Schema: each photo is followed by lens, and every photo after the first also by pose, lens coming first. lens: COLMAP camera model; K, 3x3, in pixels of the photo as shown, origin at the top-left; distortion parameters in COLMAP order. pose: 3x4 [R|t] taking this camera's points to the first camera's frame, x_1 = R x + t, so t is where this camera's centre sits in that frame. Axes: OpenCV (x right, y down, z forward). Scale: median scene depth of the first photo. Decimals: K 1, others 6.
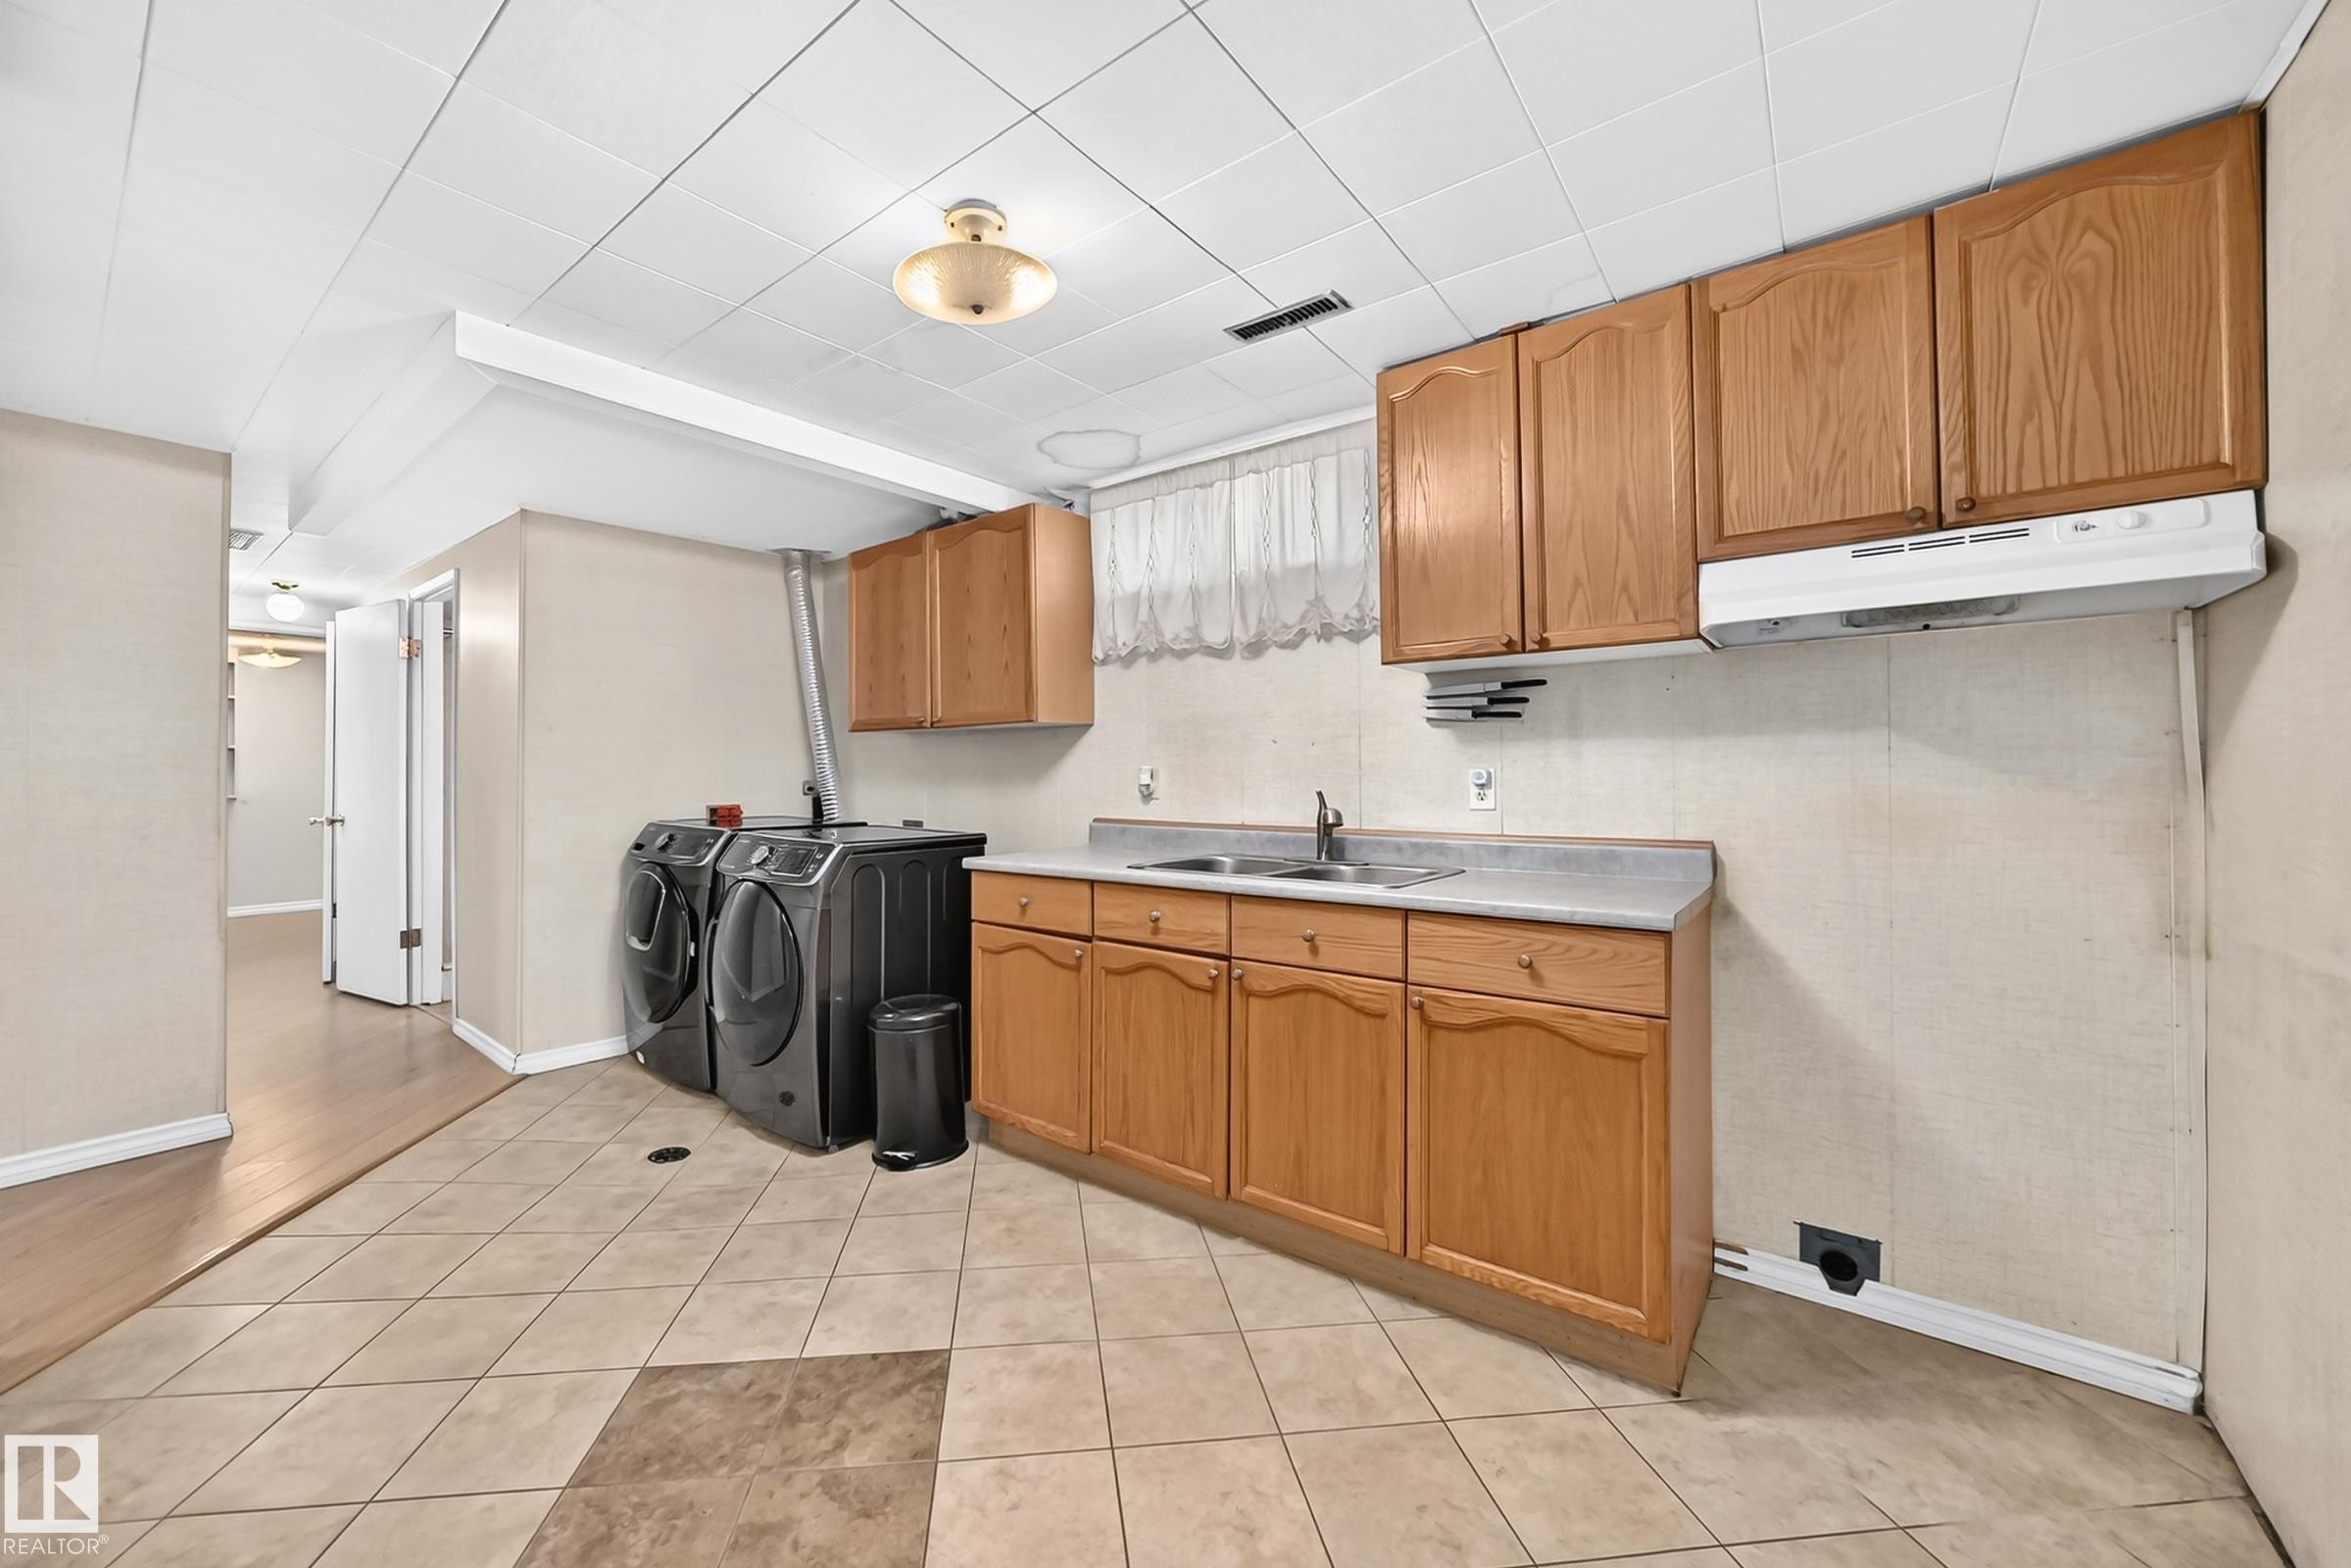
lens RADIAL K [[875.7, 0, 1178.1], [0, 875.7, 755.7], [0, 0, 1]] dist [-0.015807, -0.000148]
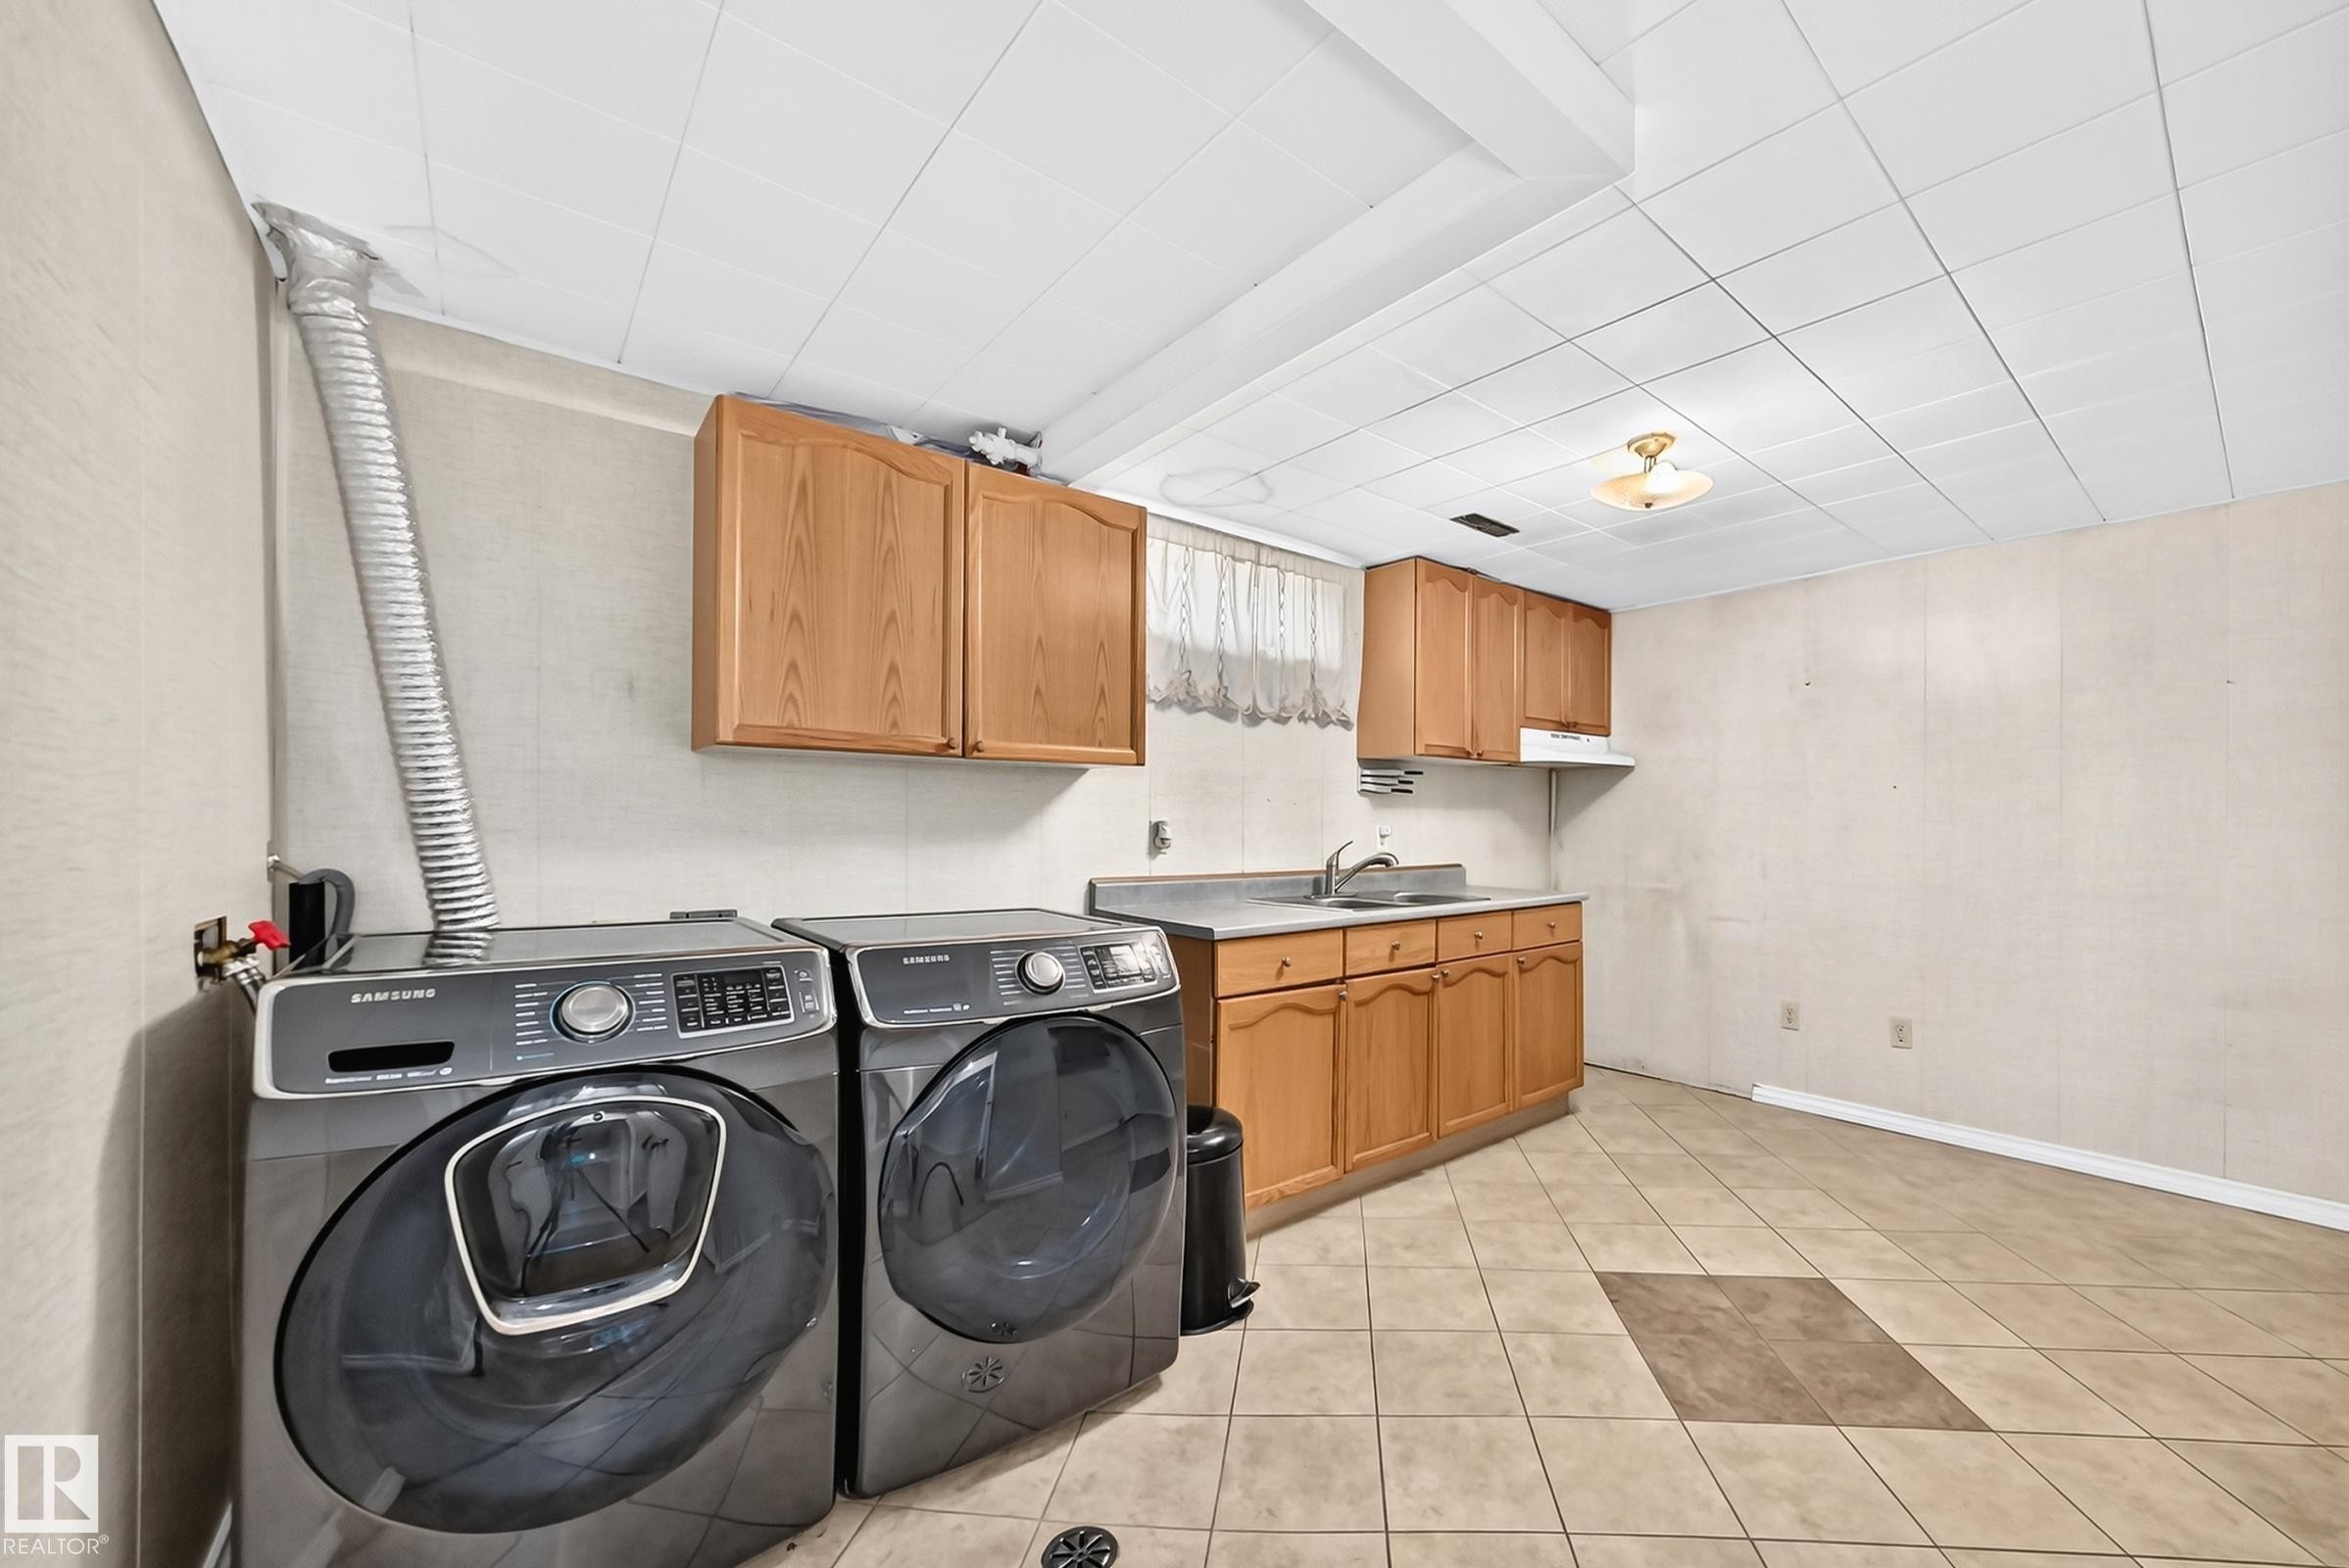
lens RADIAL K [[901.3, 0, 1177.2], [0, 901.3, 822.7], [0, 0, 1]] dist [-0.024895, 0.000146]
pose [[0.250969, 0.009046, 0.967953, -1.347022], [-0.021881, 0.999754, -0.003670, 0.025856], [-0.967748, -0.020259, 0.251105, 1.008926]]
